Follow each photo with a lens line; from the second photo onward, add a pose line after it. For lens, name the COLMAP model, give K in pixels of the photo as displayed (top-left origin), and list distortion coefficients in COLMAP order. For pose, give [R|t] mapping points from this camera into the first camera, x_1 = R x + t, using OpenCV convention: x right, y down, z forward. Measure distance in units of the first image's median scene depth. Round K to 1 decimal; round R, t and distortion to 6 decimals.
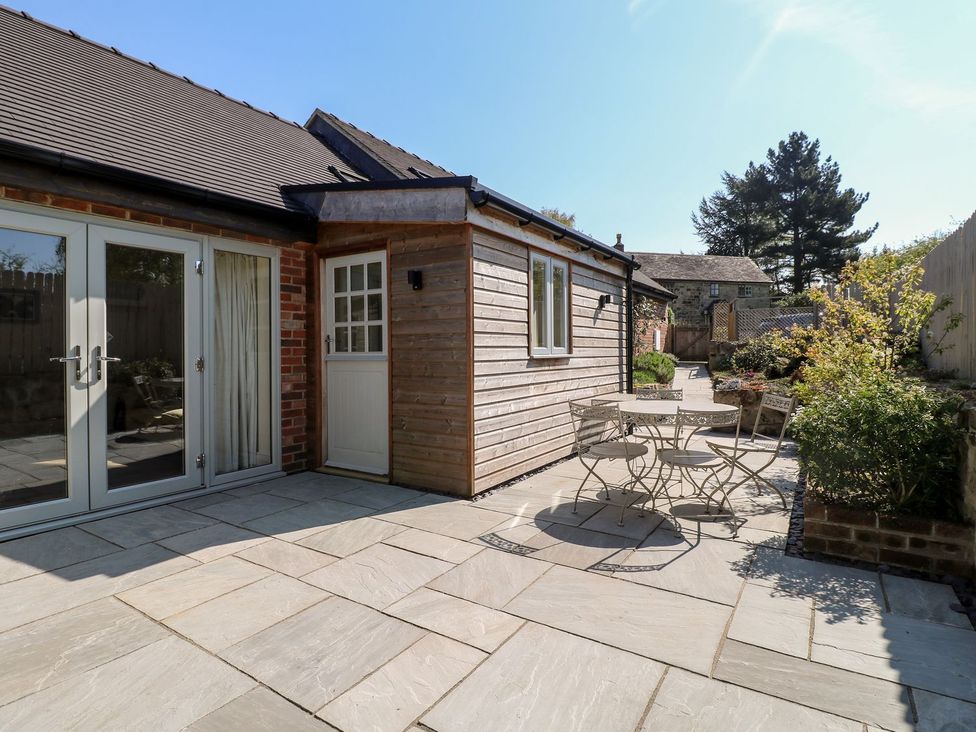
lens RADIAL K [[512.6, 0, 487.3], [0, 512.6, 360.6], [0, 0, 1]] dist [-0.003991, -0.000512]
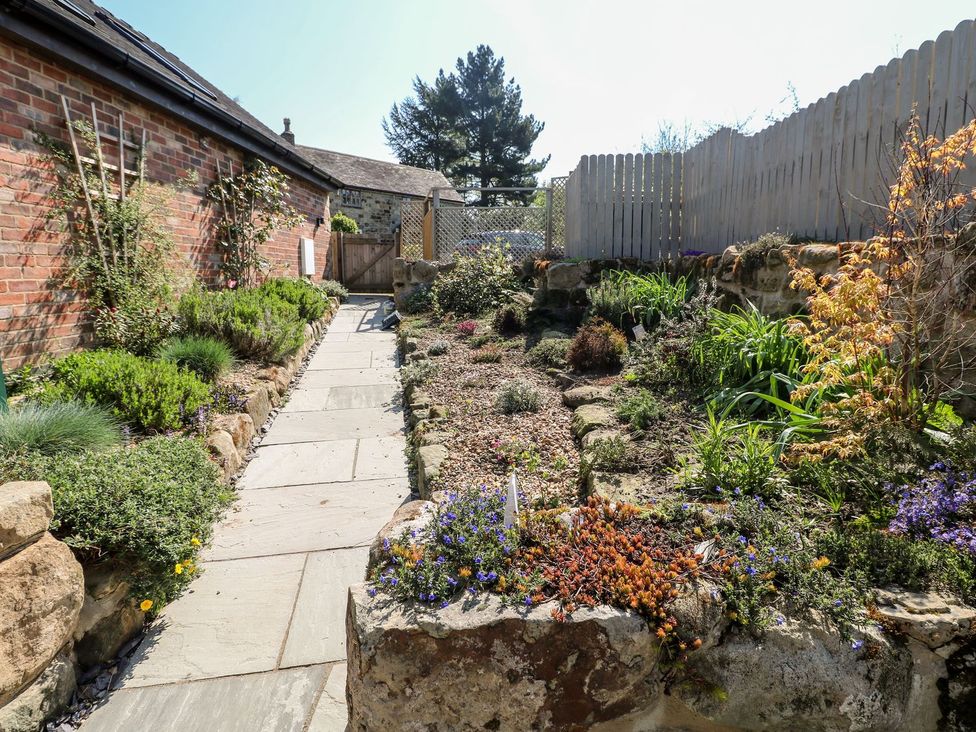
lens RADIAL K [[531.9, 0, 487.7], [0, 531.9, 358.1], [0, 0, 1]] dist [-0.004506, -0.011795]
pose [[0.846227, -0.072535, 0.527863, 0.049970], [0.000515, 0.990801, 0.135324, -0.002367], [-0.532823, -0.114243, 0.838480, 0.107656]]
